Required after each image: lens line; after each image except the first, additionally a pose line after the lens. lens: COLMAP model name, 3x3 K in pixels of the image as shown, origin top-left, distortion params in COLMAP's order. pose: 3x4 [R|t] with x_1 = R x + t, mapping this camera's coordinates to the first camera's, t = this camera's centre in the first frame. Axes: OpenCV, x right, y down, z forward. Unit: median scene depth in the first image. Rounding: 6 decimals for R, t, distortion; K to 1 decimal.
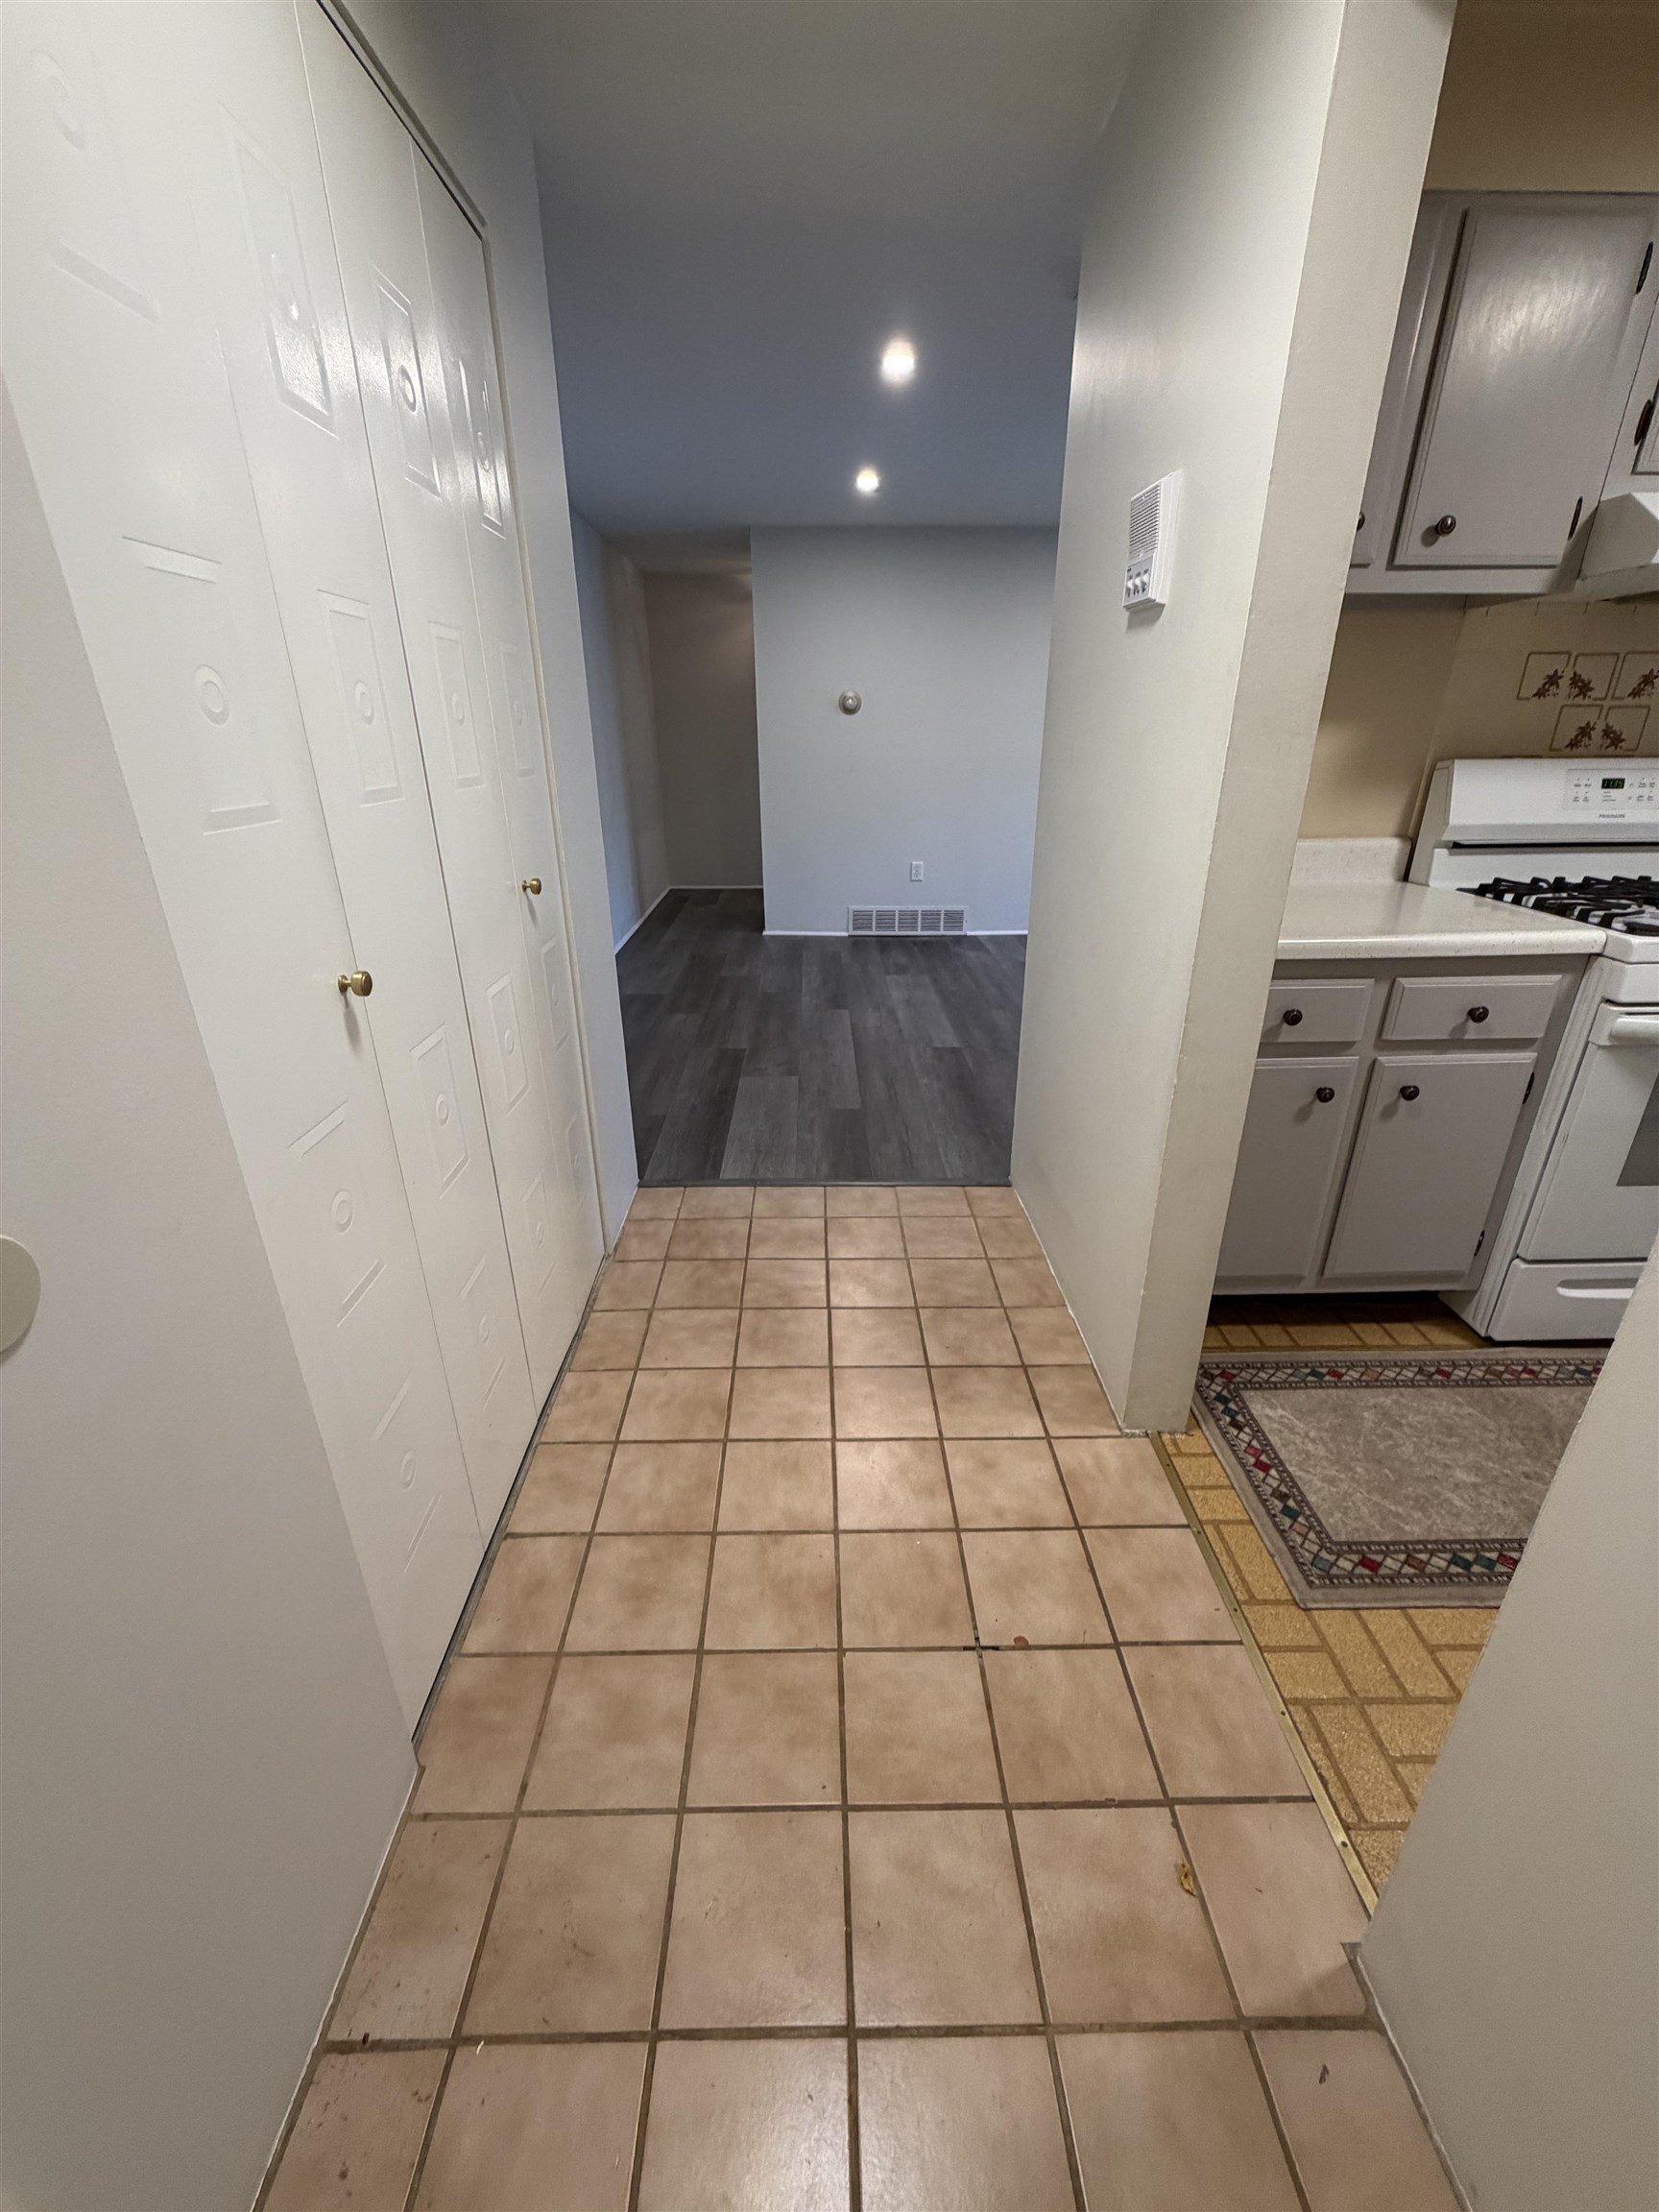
lens RADIAL K [[880.4, 0, 824.2], [0, 880.4, 1098.2], [0, 0, 1]] dist [0.002539, -0.000564]
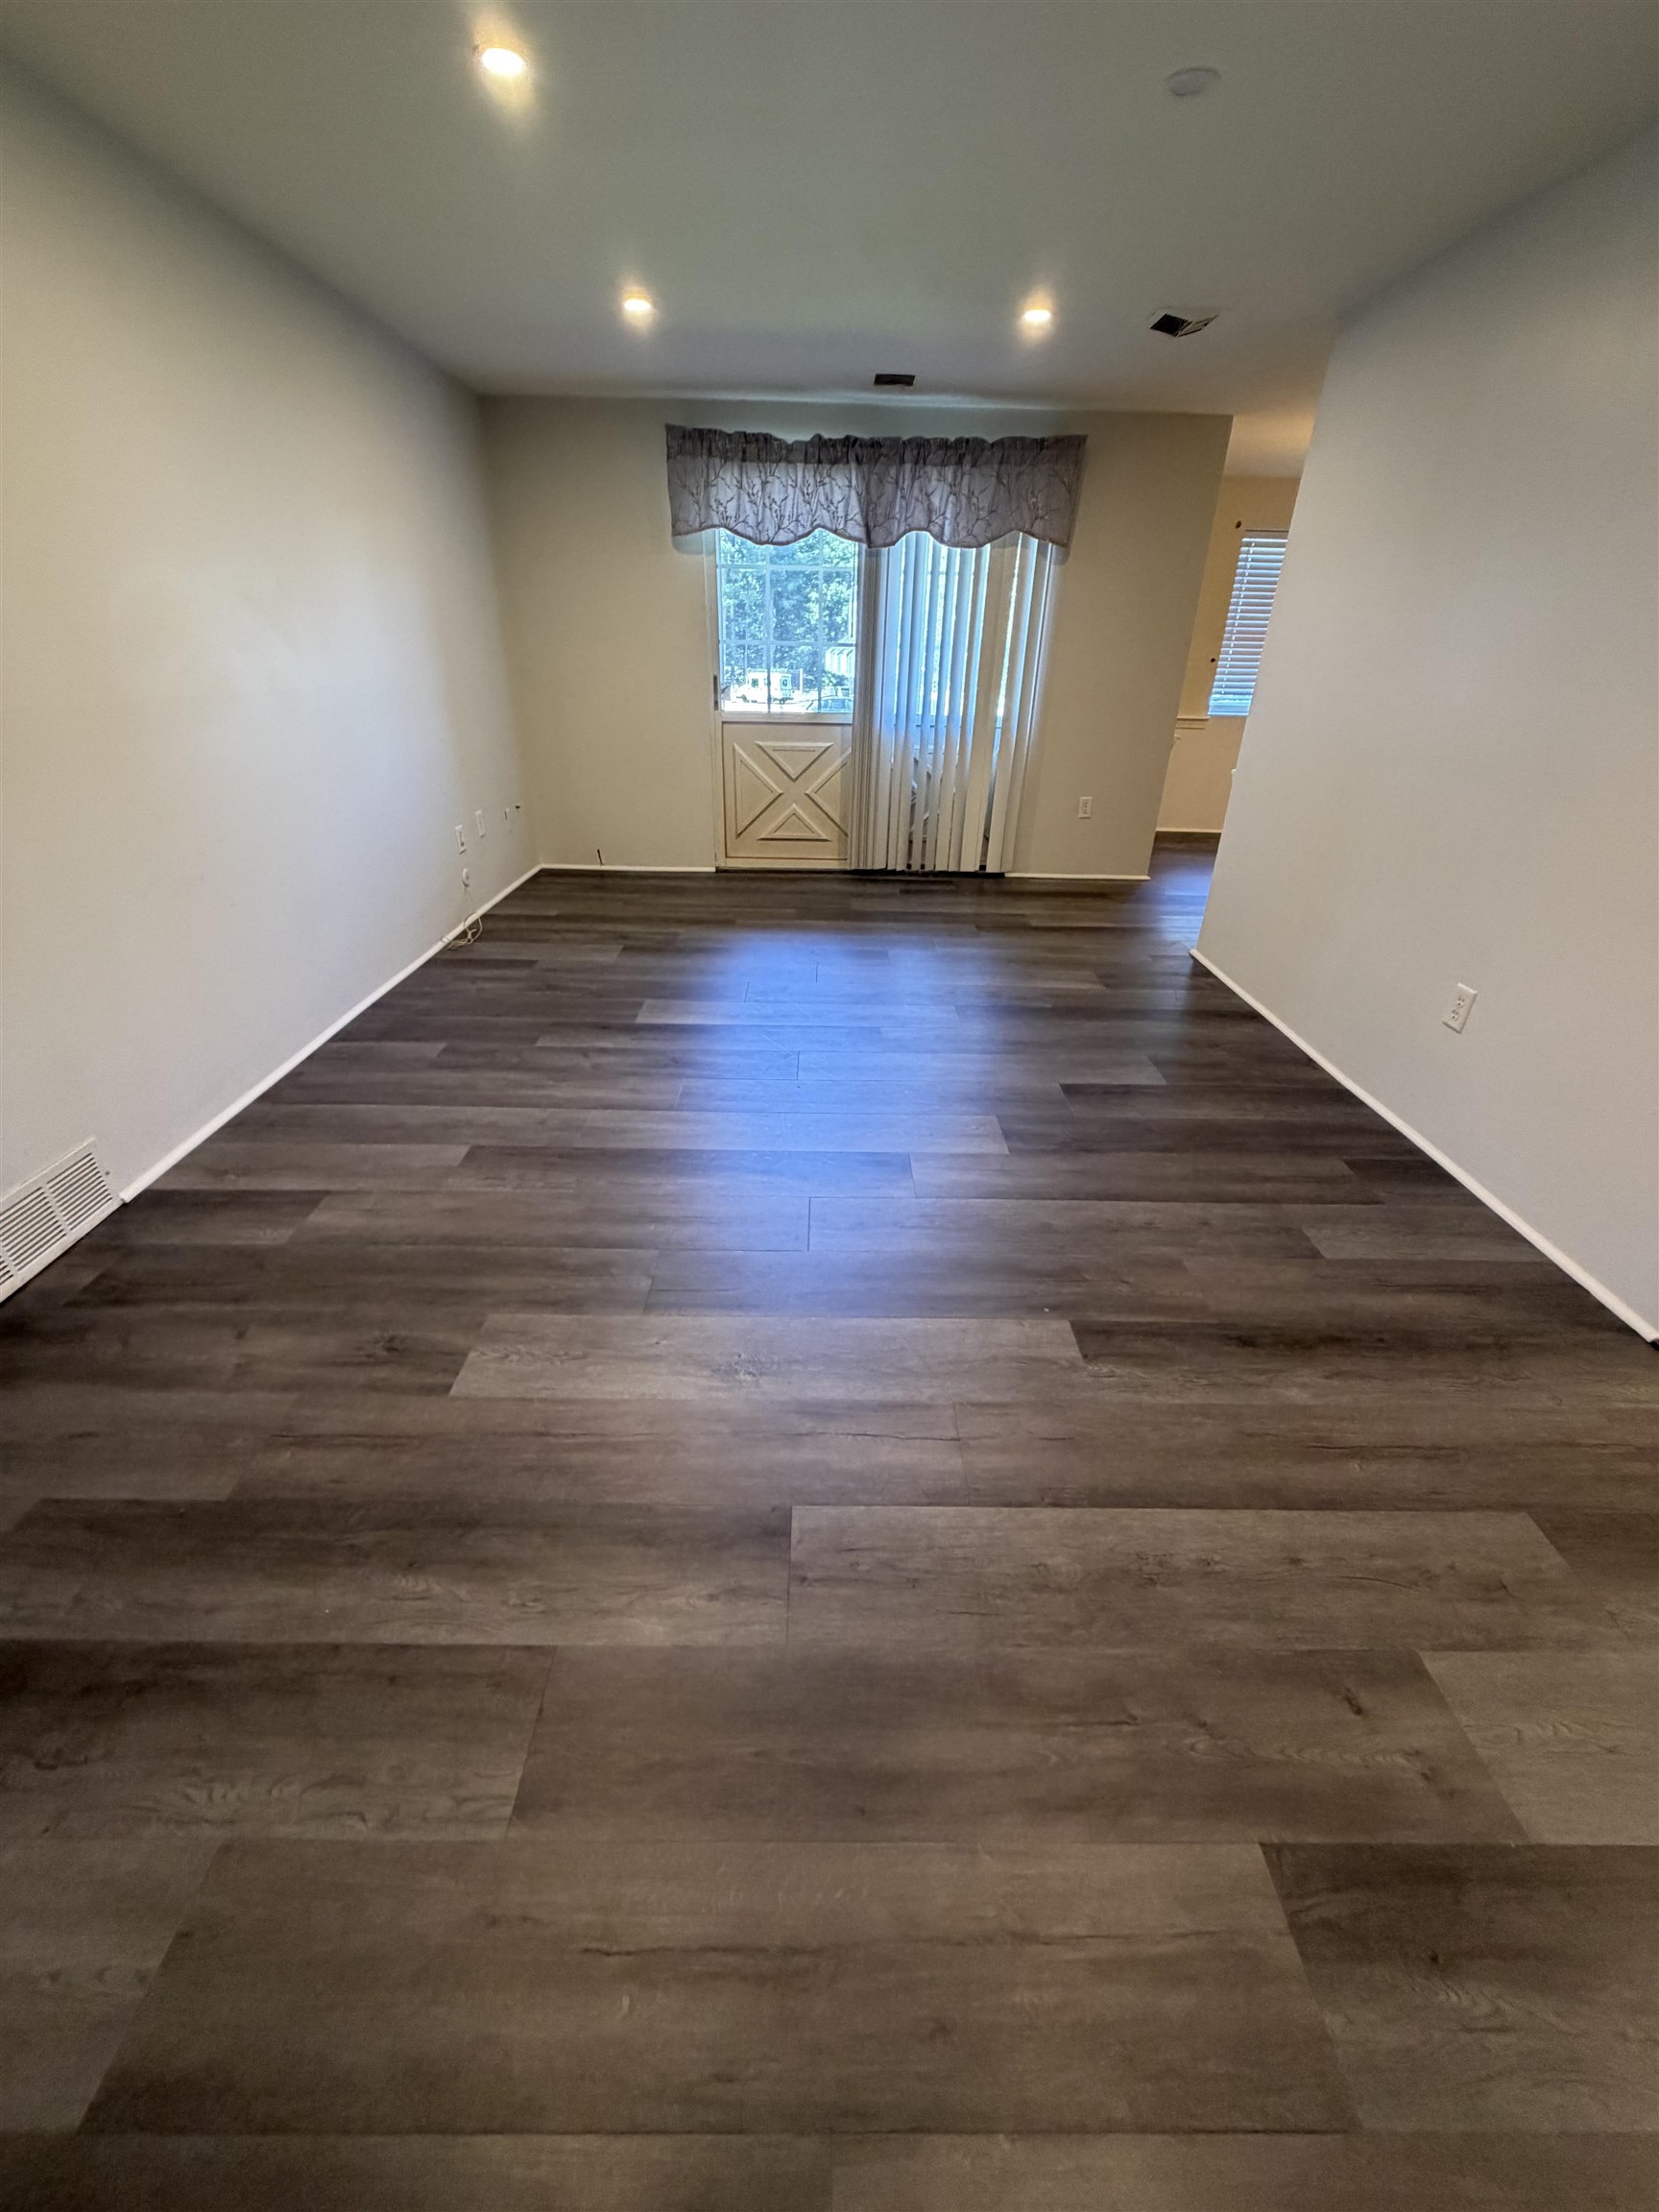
lens RADIAL K [[880.4, 0, 832.9], [0, 880.4, 1102.0], [0, 0, 1]] dist [0.002539, -0.000564]
pose [[0.010190, -0.454896, 0.890486, -0.479627], [0.365891, 0.830471, 0.420051, -0.862269], [-0.930602, 0.321540, 0.174905, 2.064687]]
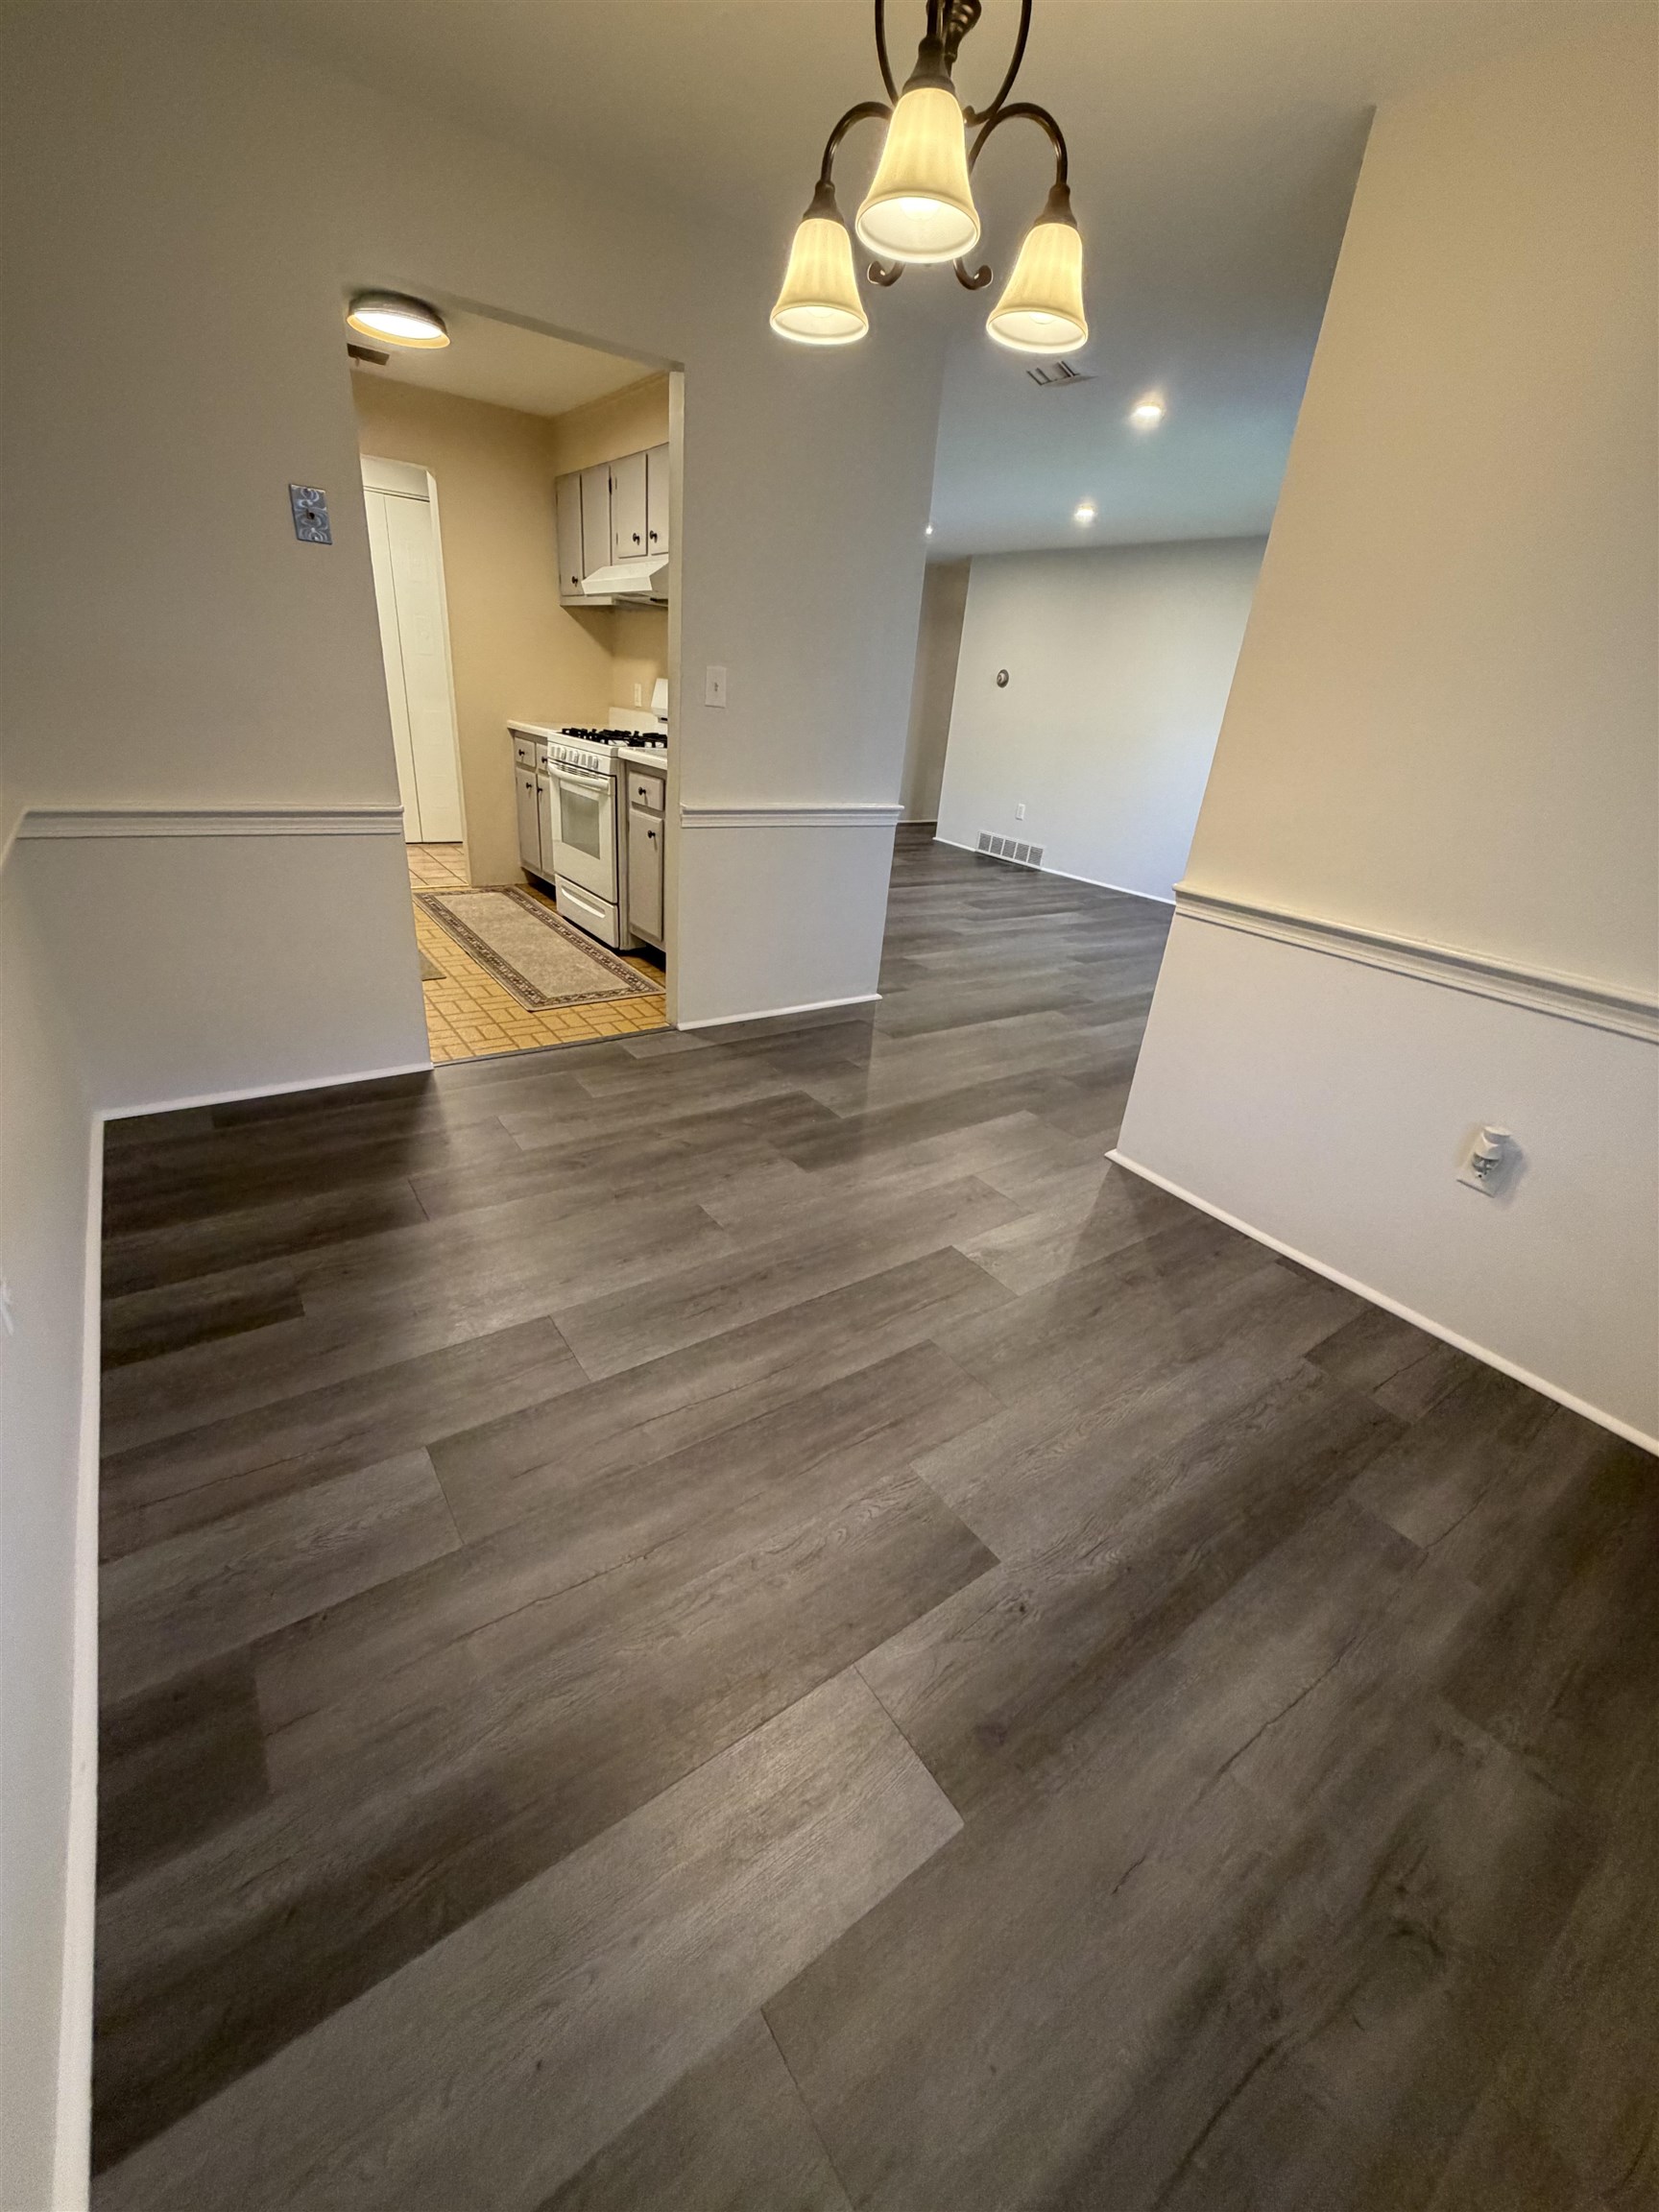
lens RADIAL K [[880.4, 0, 831.2], [0, 880.4, 1096.8], [0, 0, 1]] dist [0.002539, -0.000564]
pose [[0.572204, 0.400153, -0.715863, 3.266229], [-0.401430, 0.897827, 0.180997, -0.010919], [0.715148, 0.183802, 0.674374, 0.014359]]
